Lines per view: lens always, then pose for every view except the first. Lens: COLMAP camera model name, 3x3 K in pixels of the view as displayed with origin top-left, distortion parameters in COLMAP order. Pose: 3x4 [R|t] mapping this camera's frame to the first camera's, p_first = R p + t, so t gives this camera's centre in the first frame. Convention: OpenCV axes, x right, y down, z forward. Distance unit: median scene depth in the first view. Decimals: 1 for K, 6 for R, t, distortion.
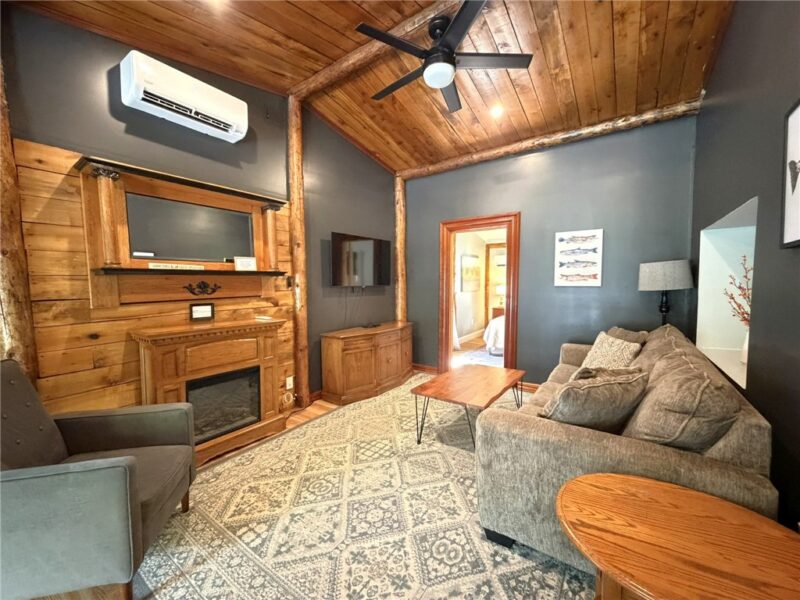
lens RADIAL K [[322.9, 0, 399.3], [0, 322.9, 301.2], [0, 0, 1]] dist [-0.001767, -0.000183]
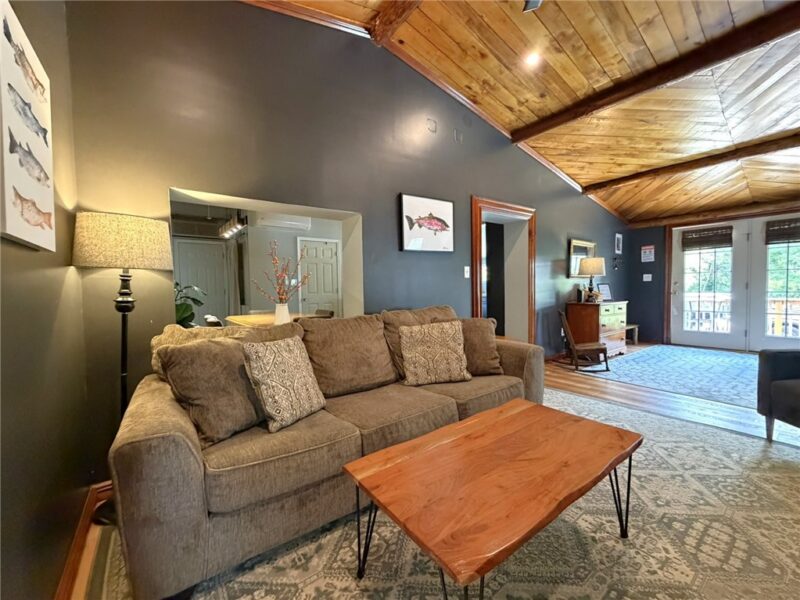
lens RADIAL K [[322.9, 0, 403.1], [0, 322.9, 299.6], [0, 0, 1]] dist [-0.001767, -0.000183]
pose [[-0.951314, 0.015046, 0.307856, 0.287380], [0.048669, 0.993610, 0.101832, -0.024434], [-0.304356, 0.111857, -0.945968, 1.889974]]
